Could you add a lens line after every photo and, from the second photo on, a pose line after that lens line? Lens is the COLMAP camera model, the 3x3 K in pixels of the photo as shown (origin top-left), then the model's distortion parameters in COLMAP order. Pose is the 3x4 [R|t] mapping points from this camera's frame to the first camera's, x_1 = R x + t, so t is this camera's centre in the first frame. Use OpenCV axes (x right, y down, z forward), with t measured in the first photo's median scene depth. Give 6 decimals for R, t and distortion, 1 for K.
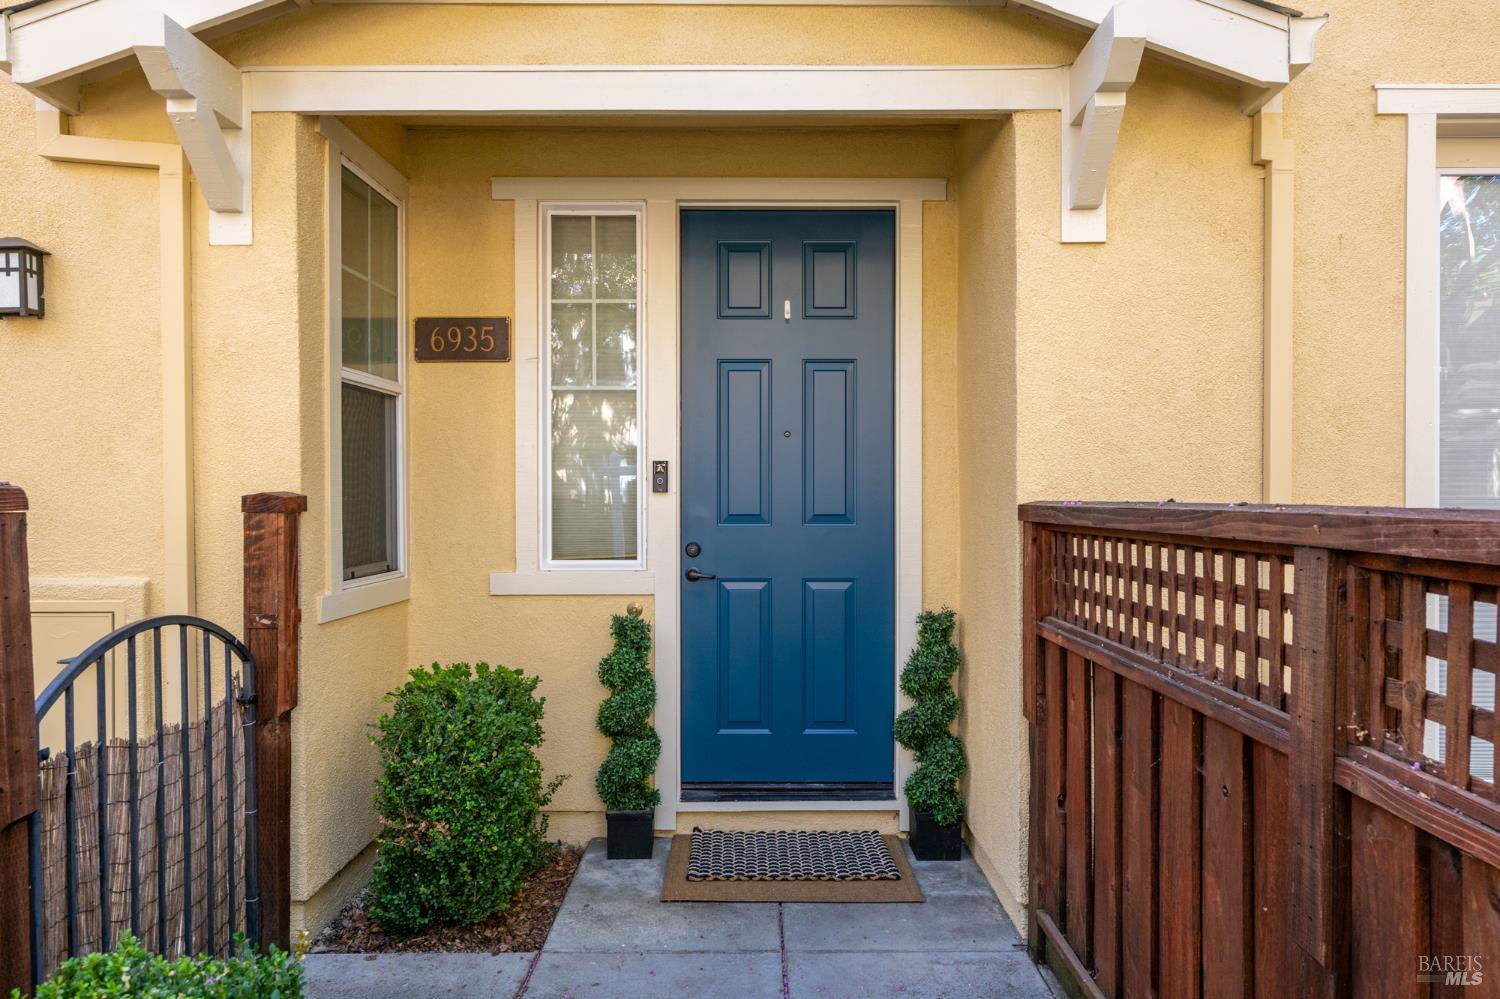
lens RADIAL K [[1040.3, 0, 750.0], [0, 1040.3, 499.5], [0, 0, 1]] dist [-0.003425, -0.000192]
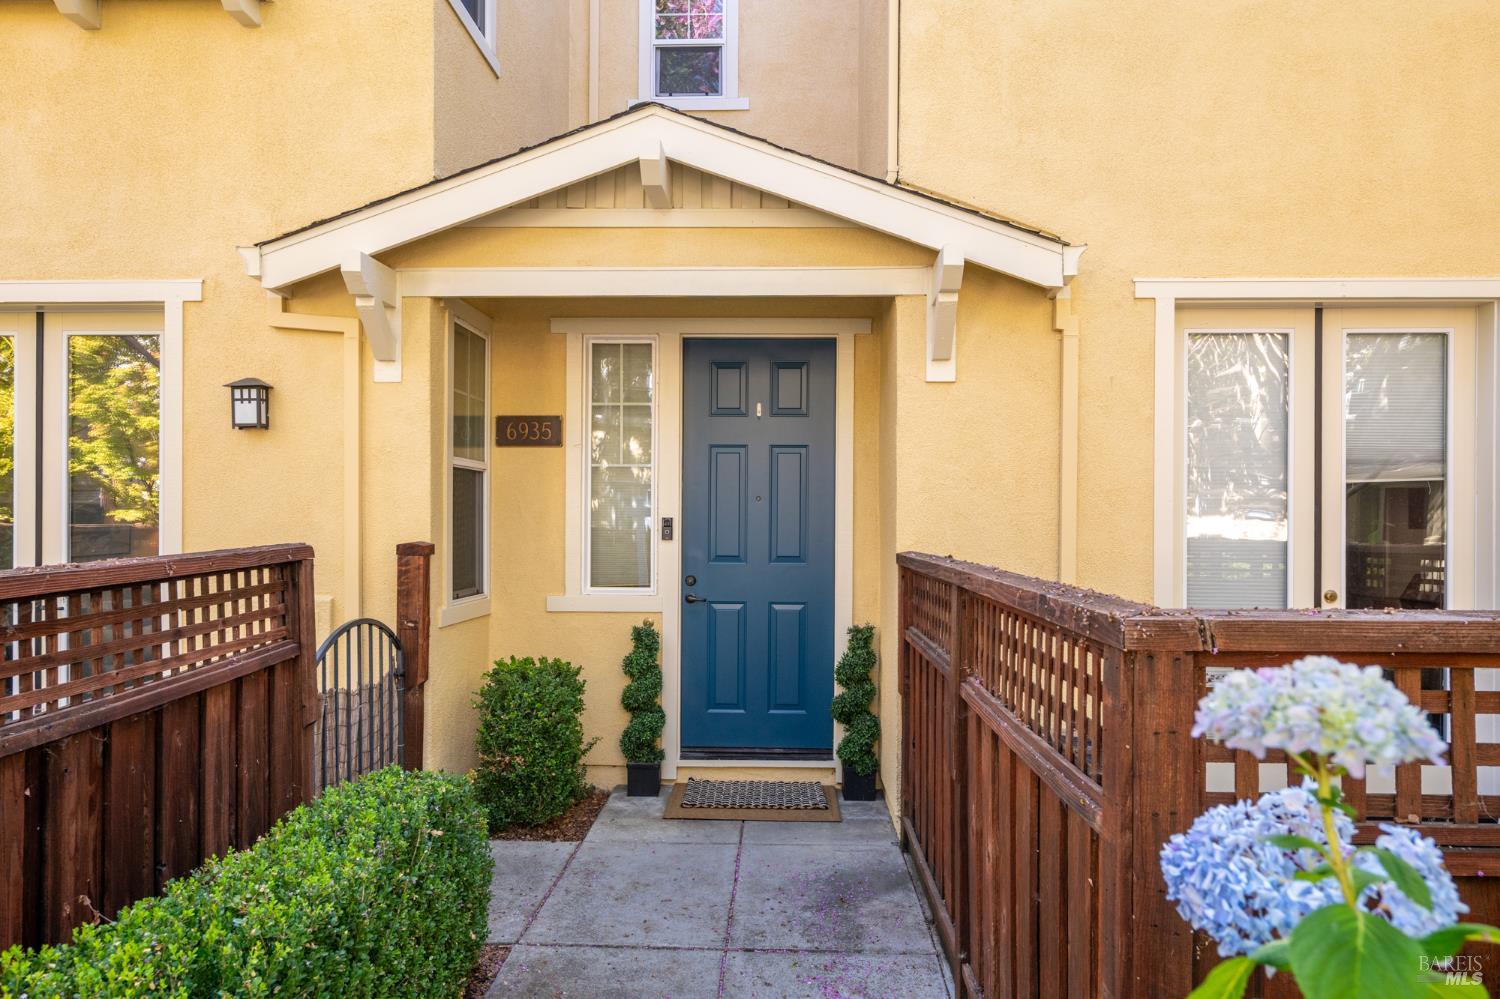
lens RADIAL K [[1028.5, 0, 749.4], [0, 1028.5, 517.3], [0, 0, 1]] dist [-0.001000, -0.000069]
pose [[0.999597, 0.006871, -0.027533, 0.073143], [-0.007162, 0.999919, -0.010491, -0.026939], [0.027459, 0.010684, 0.999566, -0.452704]]
